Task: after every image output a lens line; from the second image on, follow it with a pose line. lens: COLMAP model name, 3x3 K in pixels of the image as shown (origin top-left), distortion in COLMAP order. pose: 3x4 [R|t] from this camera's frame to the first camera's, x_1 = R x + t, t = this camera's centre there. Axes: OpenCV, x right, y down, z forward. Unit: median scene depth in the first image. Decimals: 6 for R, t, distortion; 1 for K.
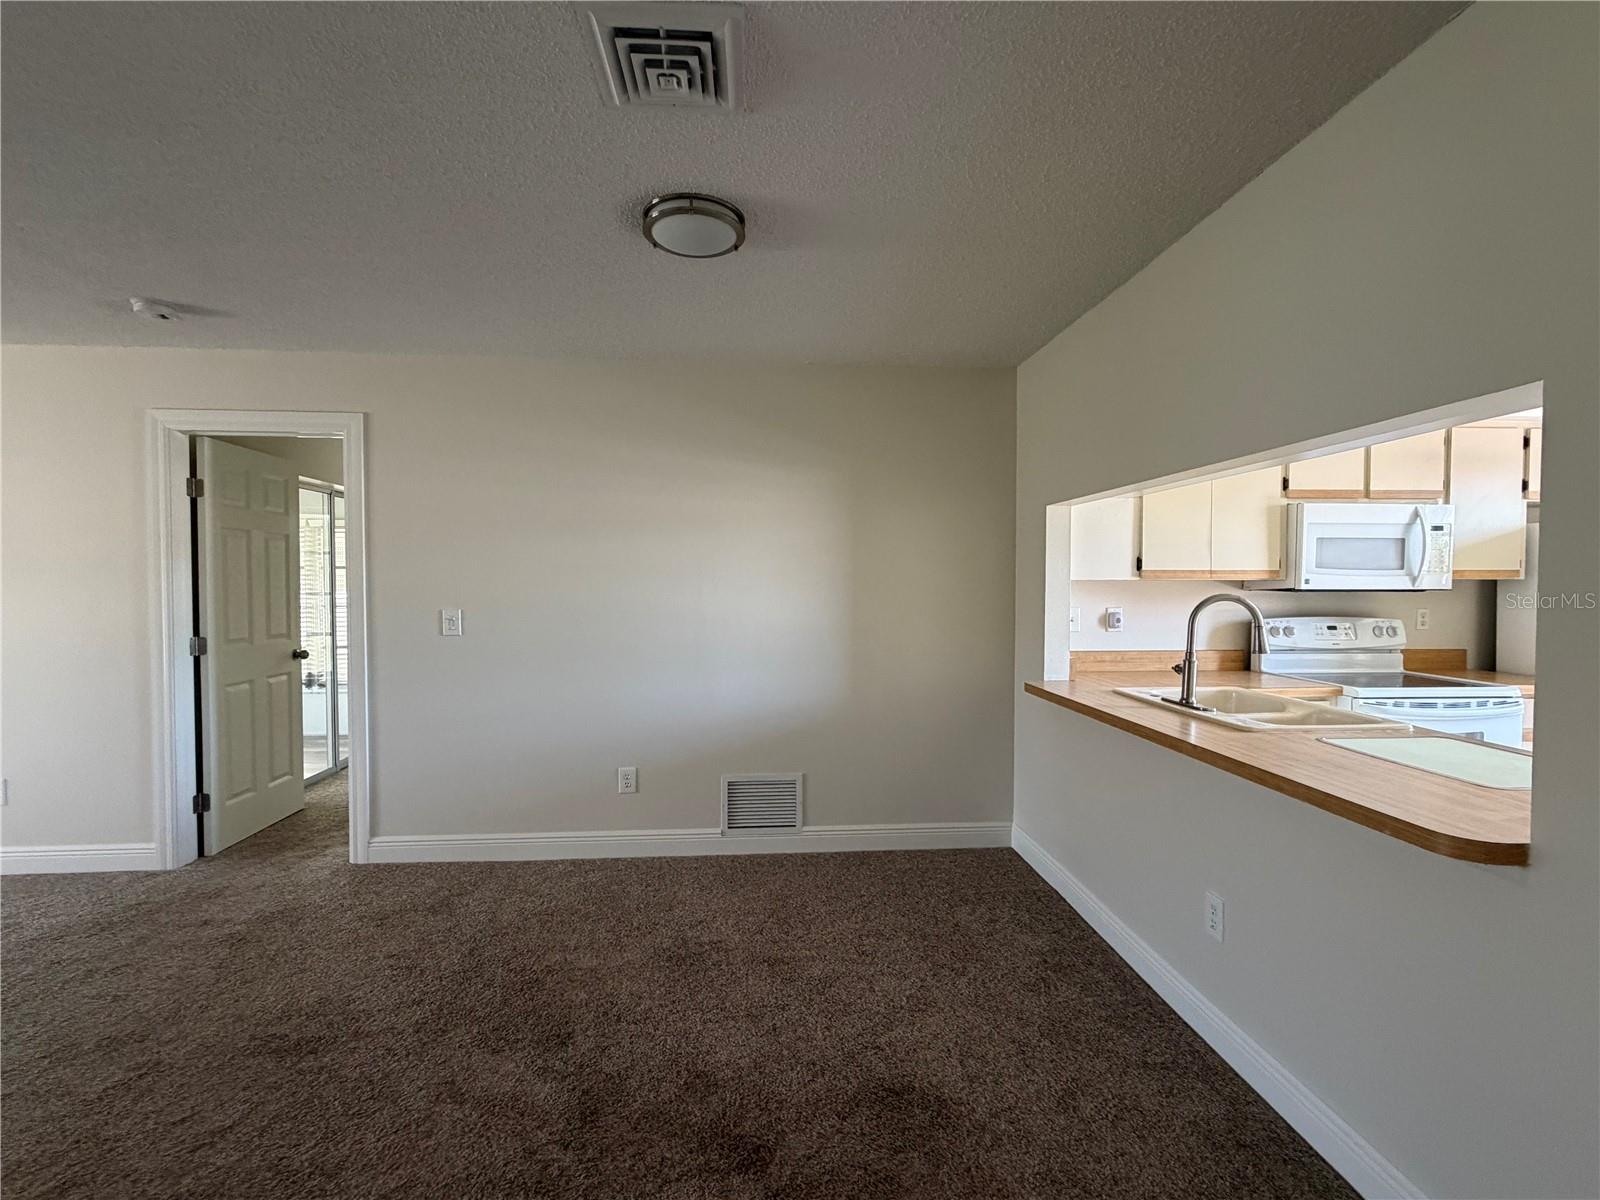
lens RADIAL K [[715.6, 0, 801.5], [0, 715.6, 599.9], [0, 0, 1]] dist [-0.001379, 0.000211]
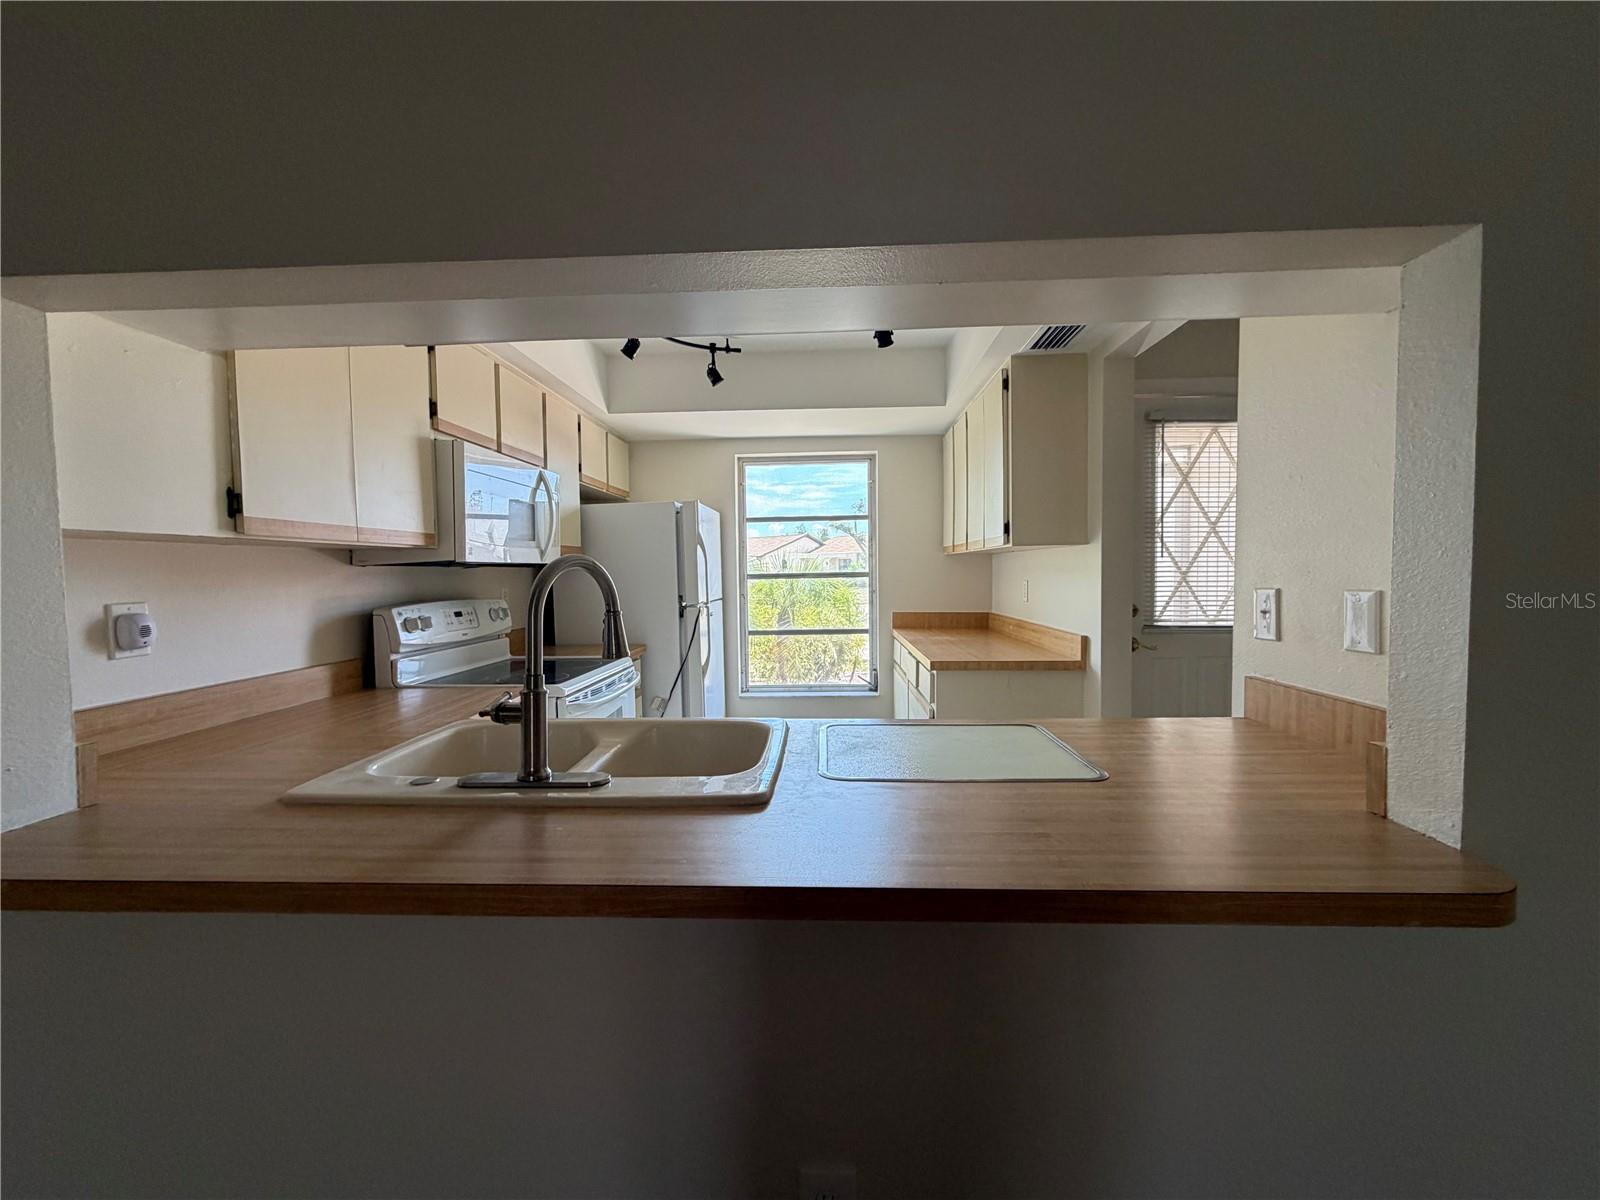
lens RADIAL K [[637.7, 0, 797.3], [0, 637.7, 599.6], [0, 0, 1]] dist [0.000049, 0.000328]
pose [[0.119275, -0.046942, 0.991751, 0.103510], [0.037404, 0.998385, 0.042757, 0.007788], [-0.992157, 0.031995, 0.120838, 0.584937]]
